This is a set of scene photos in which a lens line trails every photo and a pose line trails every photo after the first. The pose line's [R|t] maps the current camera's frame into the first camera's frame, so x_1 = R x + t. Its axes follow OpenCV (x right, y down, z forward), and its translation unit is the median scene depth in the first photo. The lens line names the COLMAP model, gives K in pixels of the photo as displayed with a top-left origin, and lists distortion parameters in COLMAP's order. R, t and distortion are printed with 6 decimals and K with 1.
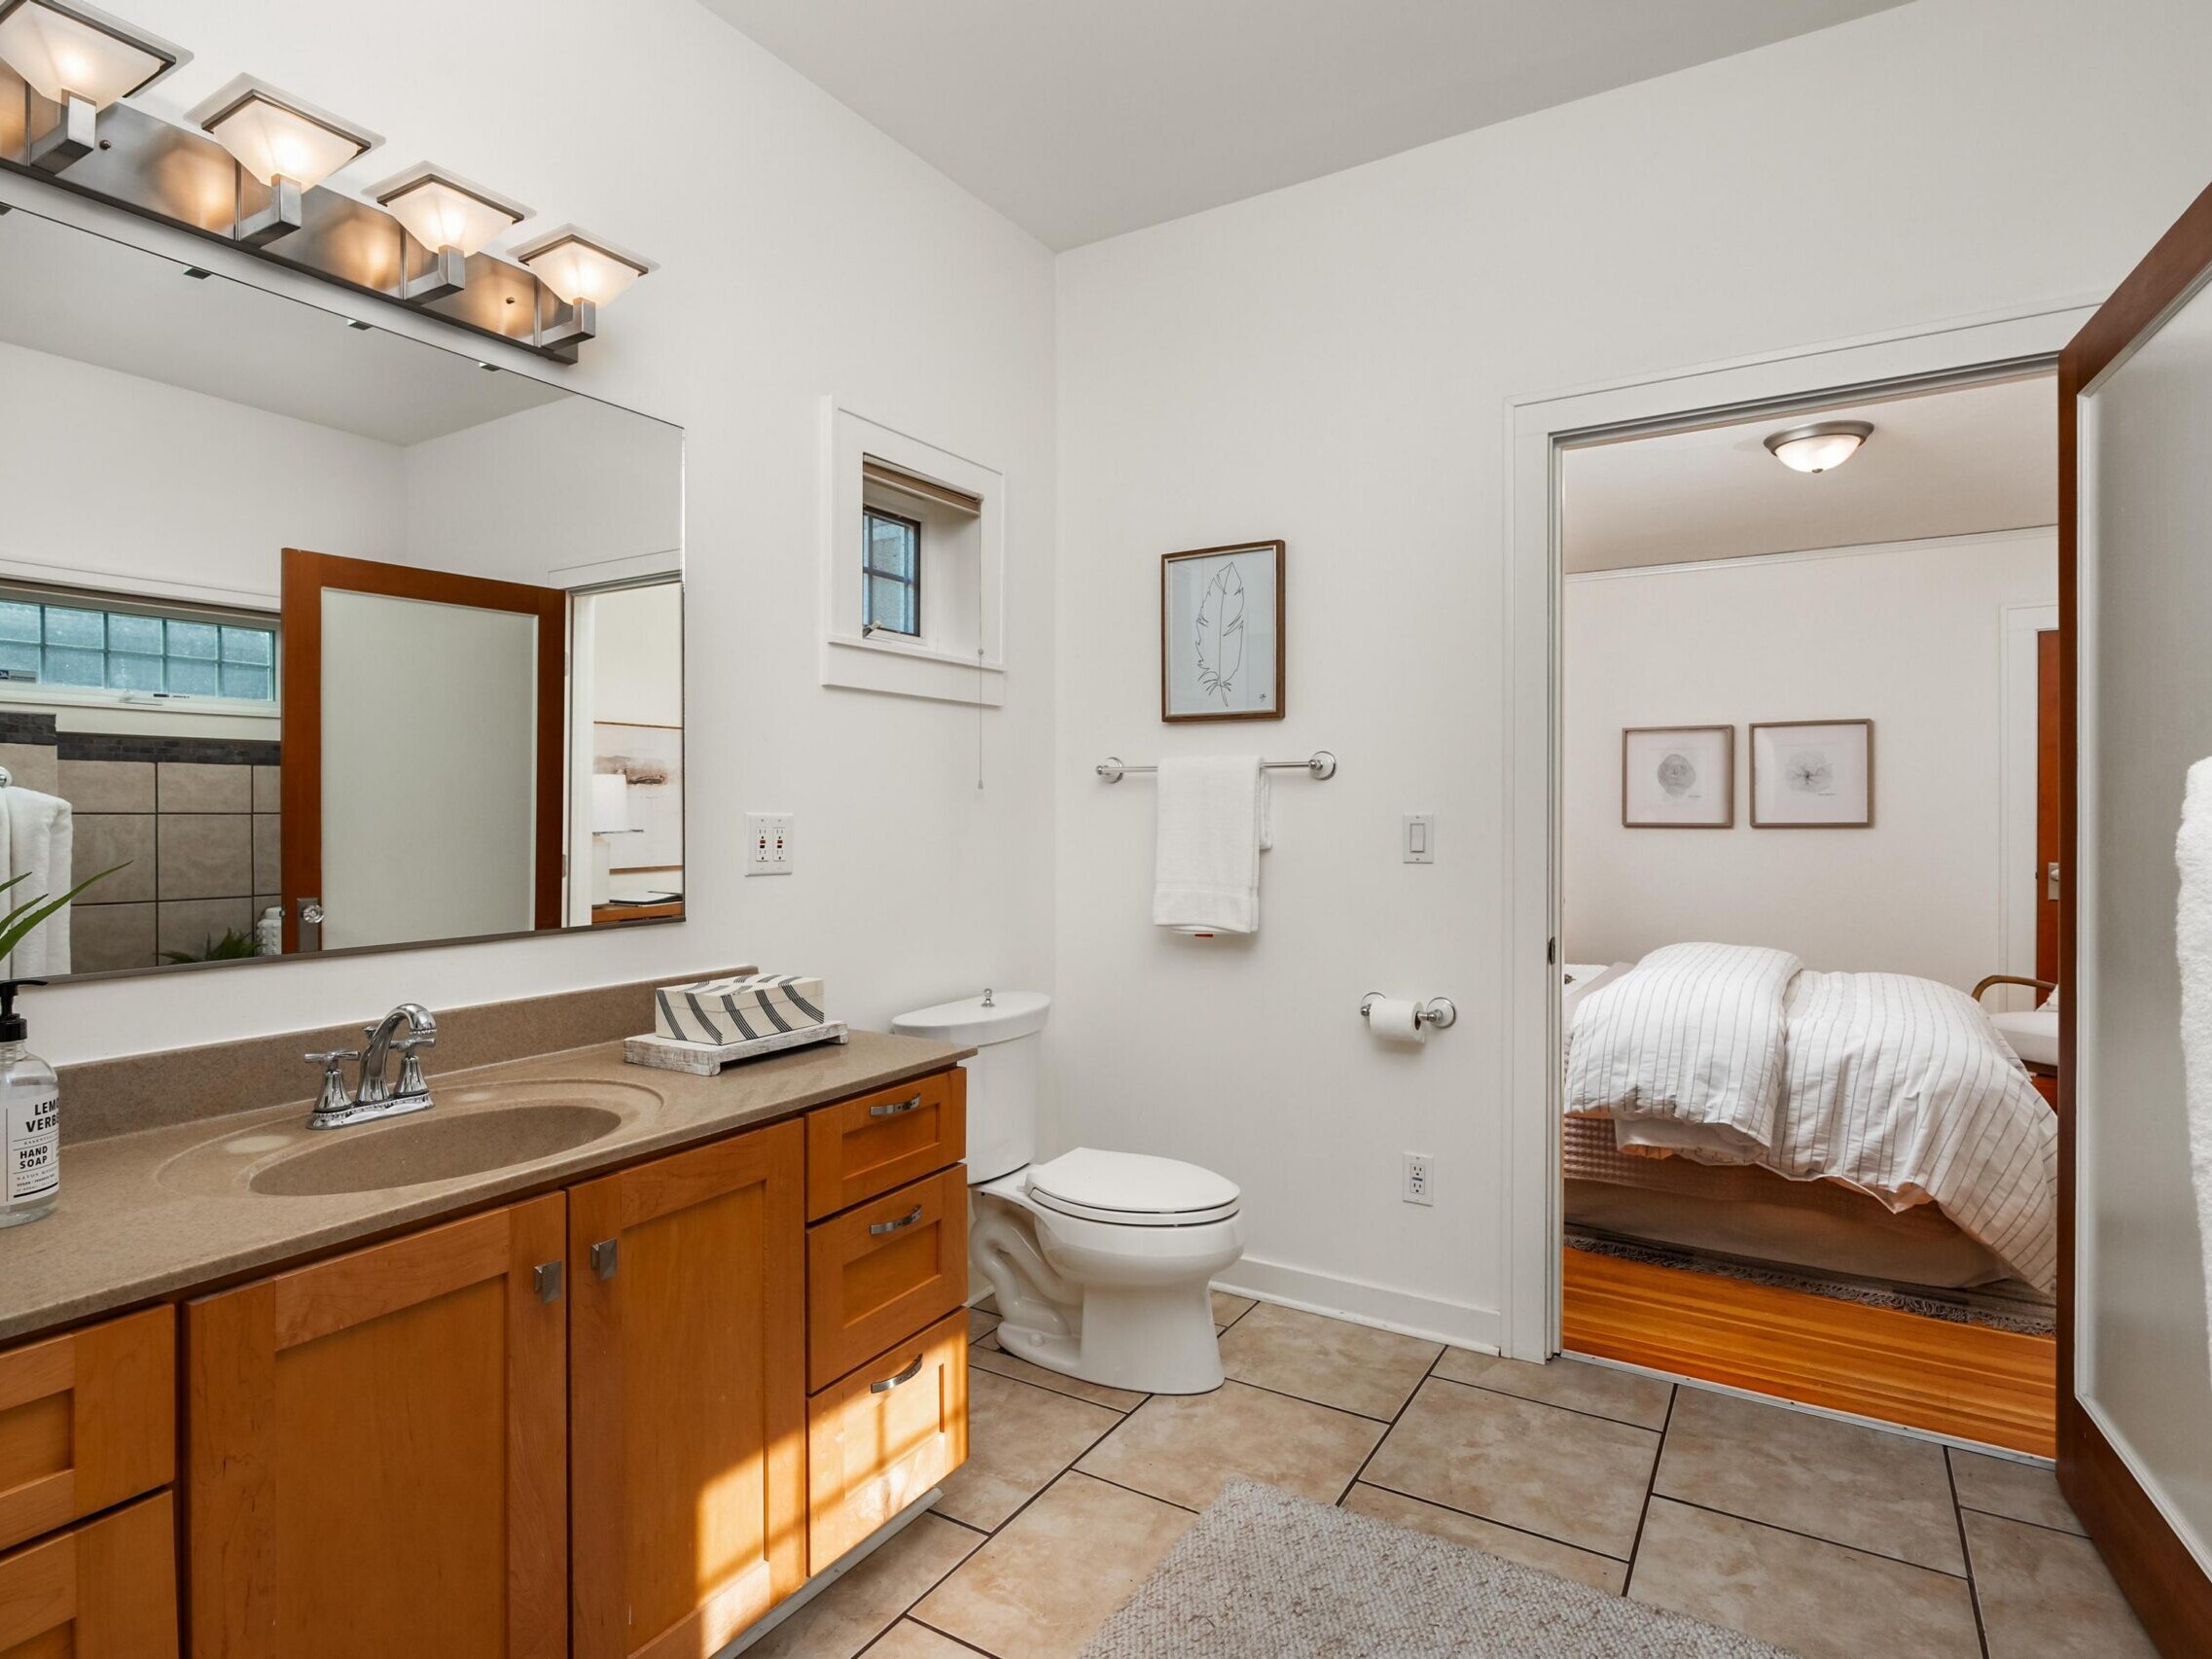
lens RADIAL K [[1209.8, 0, 1049.7], [0, 1209.8, 819.3], [0, 0, 1]] dist [-0.006975, 0.001363]
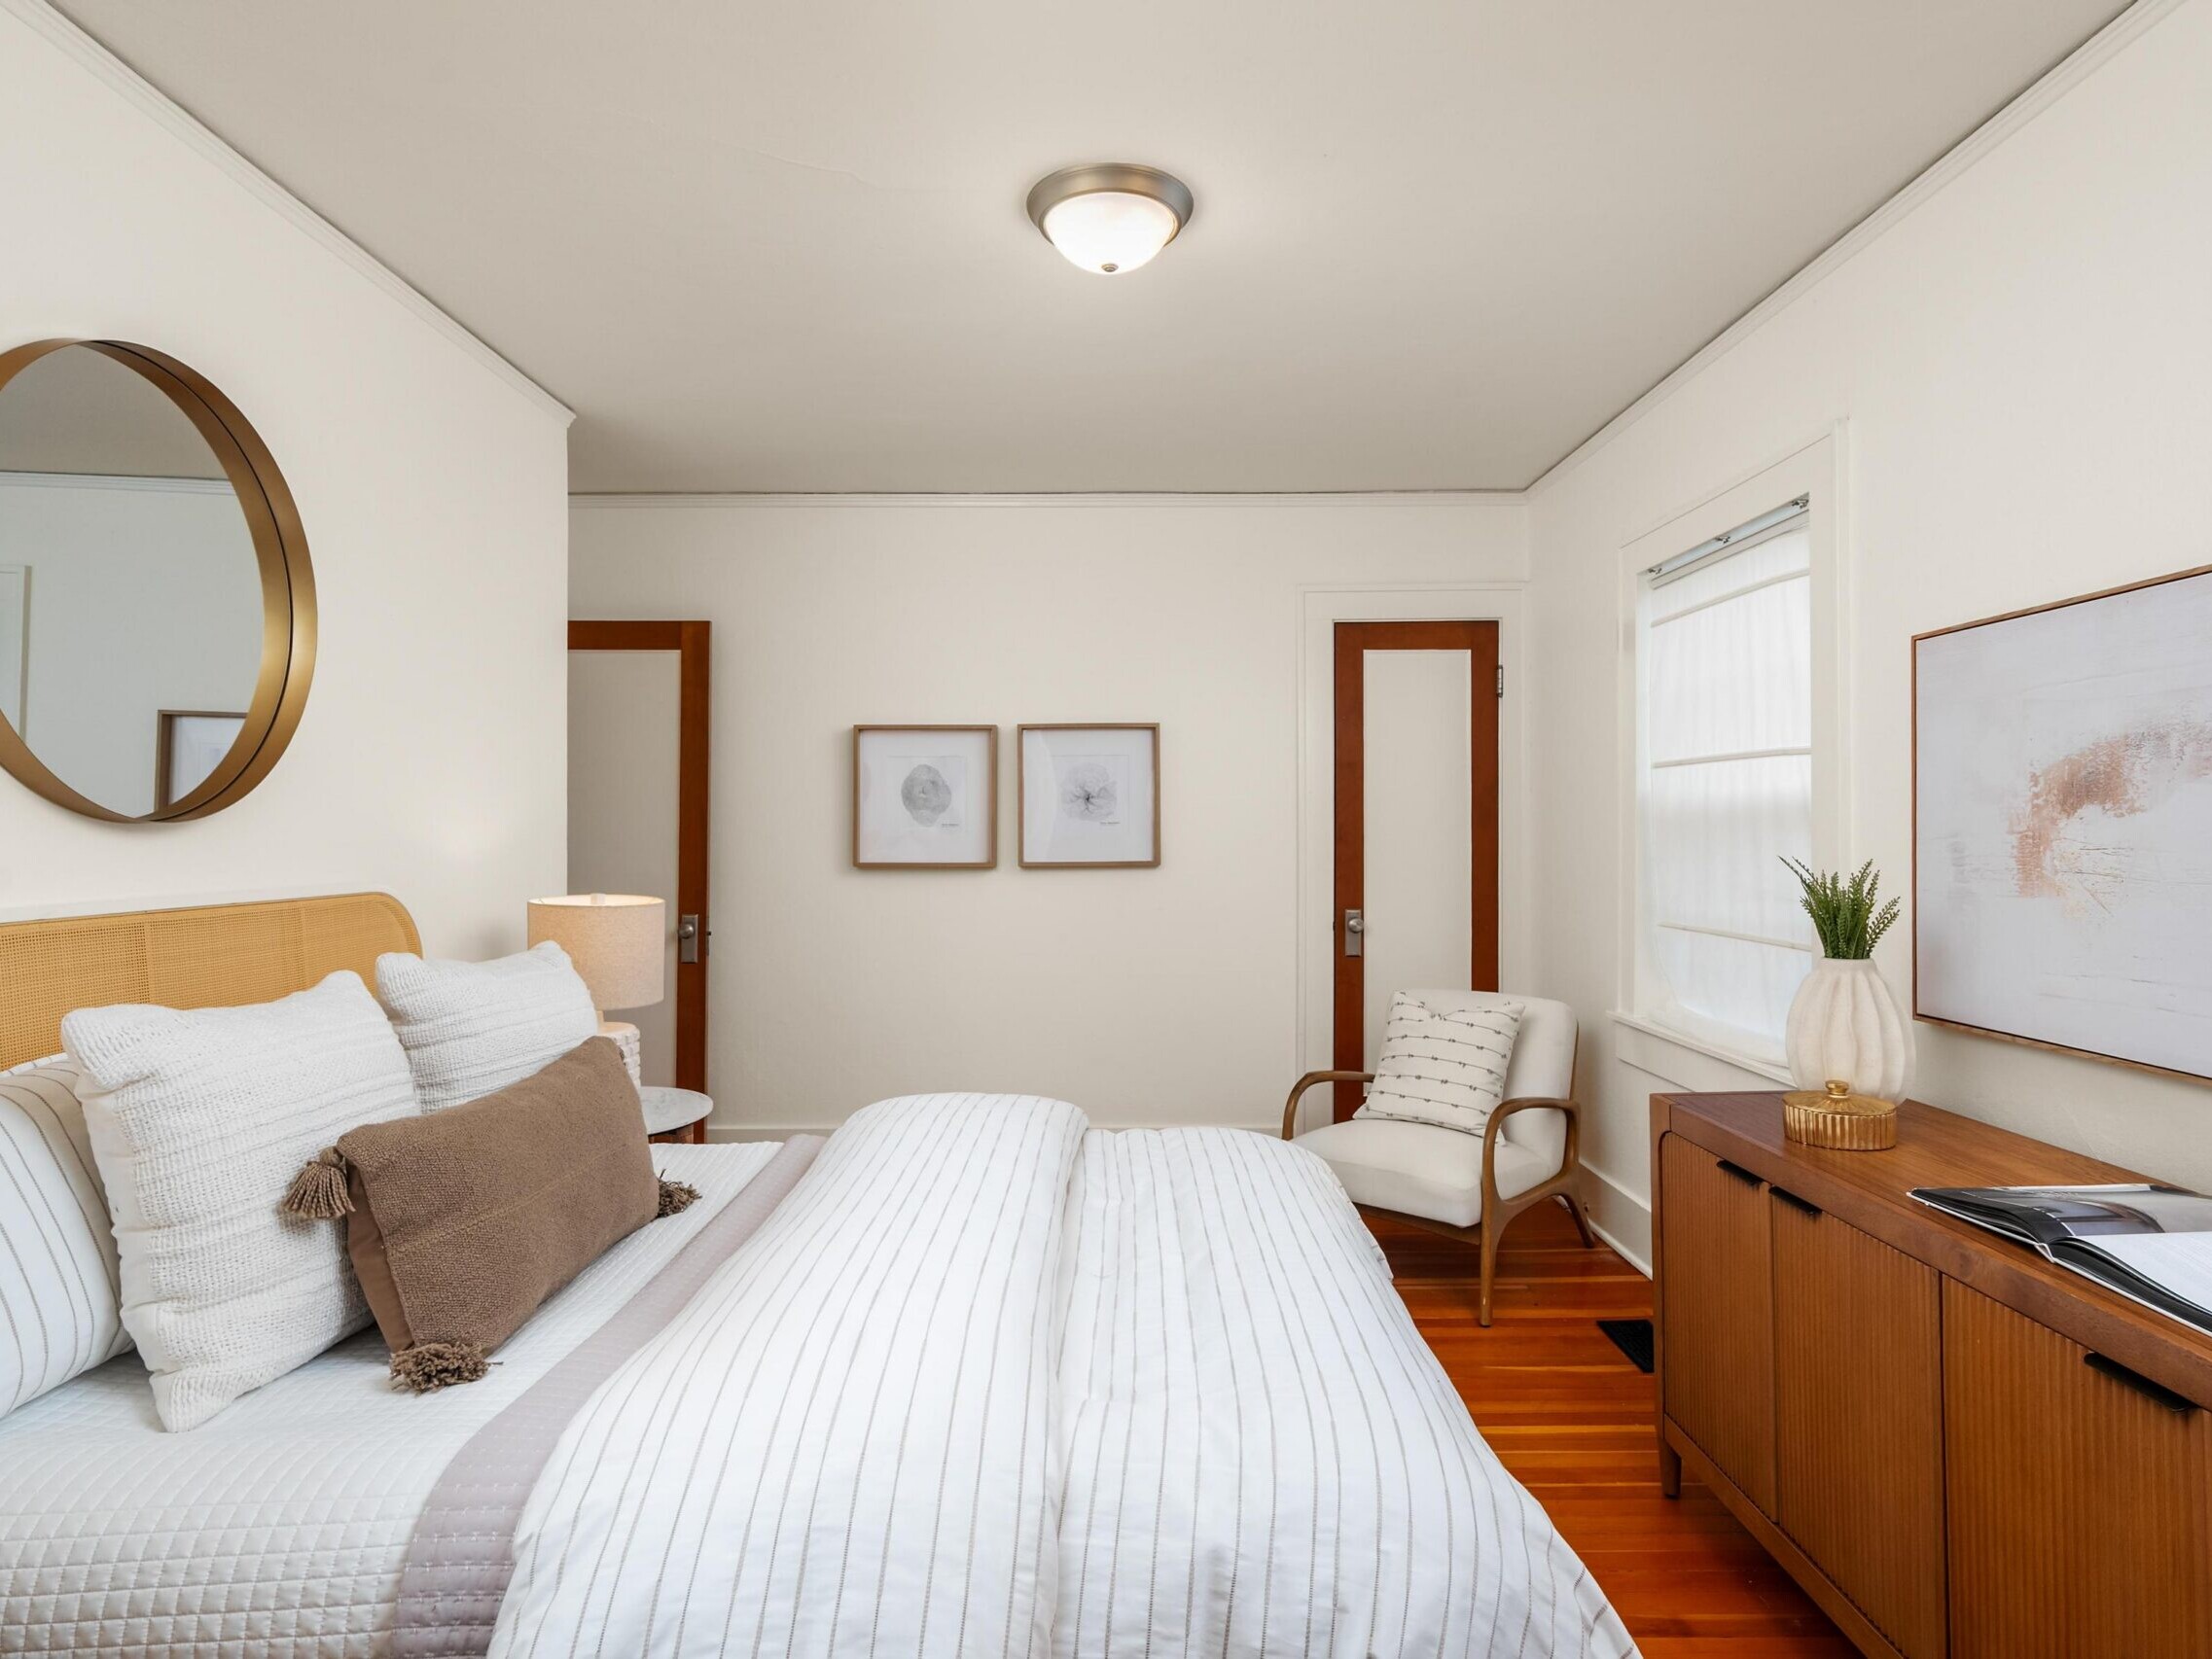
lens RADIAL K [[1096.1, 0, 1107.6], [0, 1096.1, 825.4], [0, 0, 1]] dist [0.000176, -0.000003]
pose [[0.830596, -0.000438, 0.556875, 0.270631], [0.003578, 0.999983, -0.004551, -0.016303], [-0.556864, 0.005773, 0.830584, 0.443538]]
